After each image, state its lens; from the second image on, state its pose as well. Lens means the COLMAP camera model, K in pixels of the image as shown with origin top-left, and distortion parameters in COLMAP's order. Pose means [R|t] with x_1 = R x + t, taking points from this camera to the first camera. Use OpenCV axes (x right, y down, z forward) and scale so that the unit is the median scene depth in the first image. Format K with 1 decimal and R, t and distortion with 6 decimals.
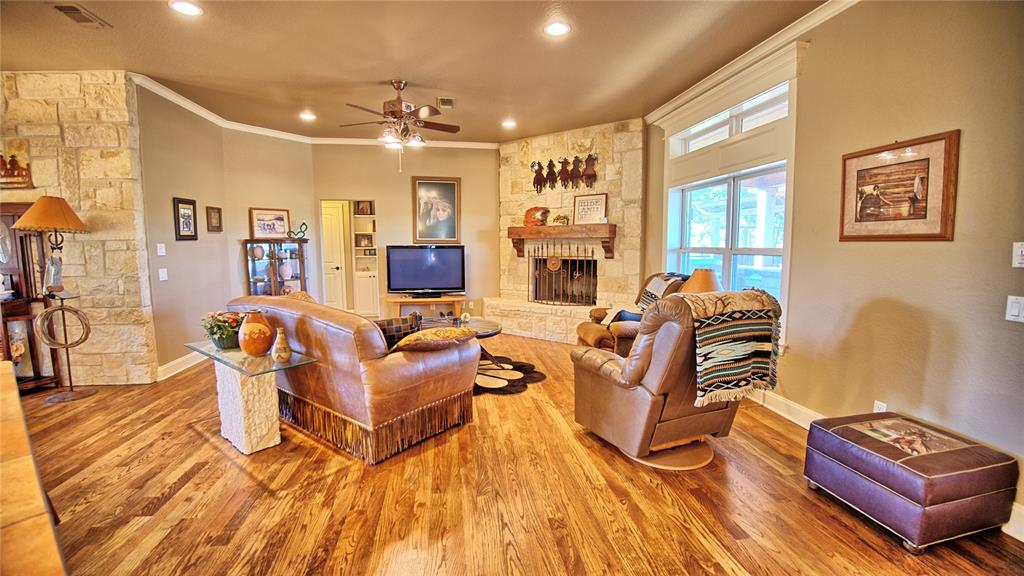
lens RADIAL K [[416.7, 0, 511.2], [0, 416.7, 285.3], [0, 0, 1]] dist [-0.040596, -0.001219]
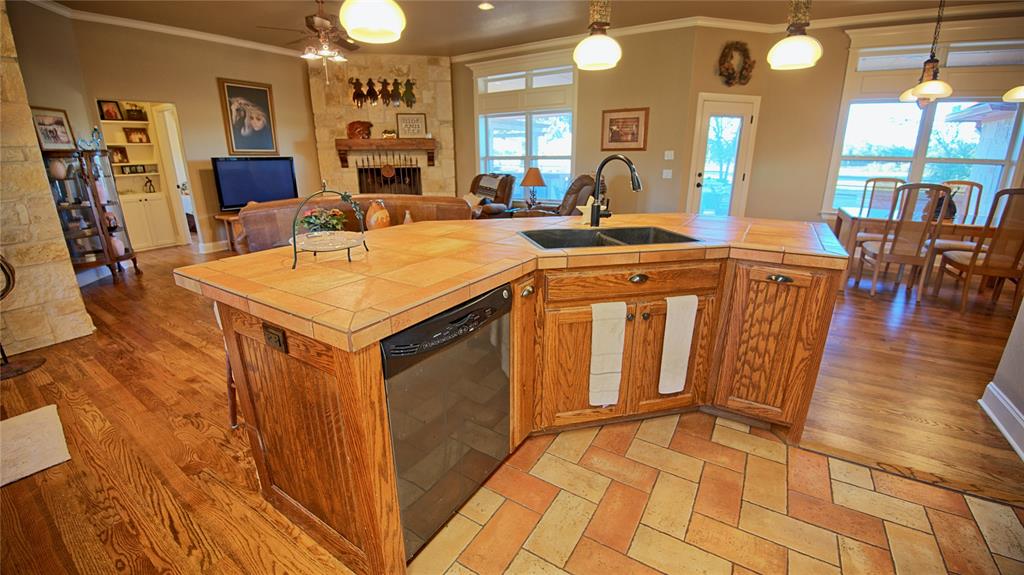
lens RADIAL K [[416.7, 0, 515.5], [0, 416.7, 286.6], [0, 0, 1]] dist [-0.040596, -0.001219]
pose [[0.654580, -0.222100, 0.722632, -0.608171], [0.077128, 0.970503, 0.228418, 0.026440], [-0.752048, -0.093783, 0.652402, -0.091728]]
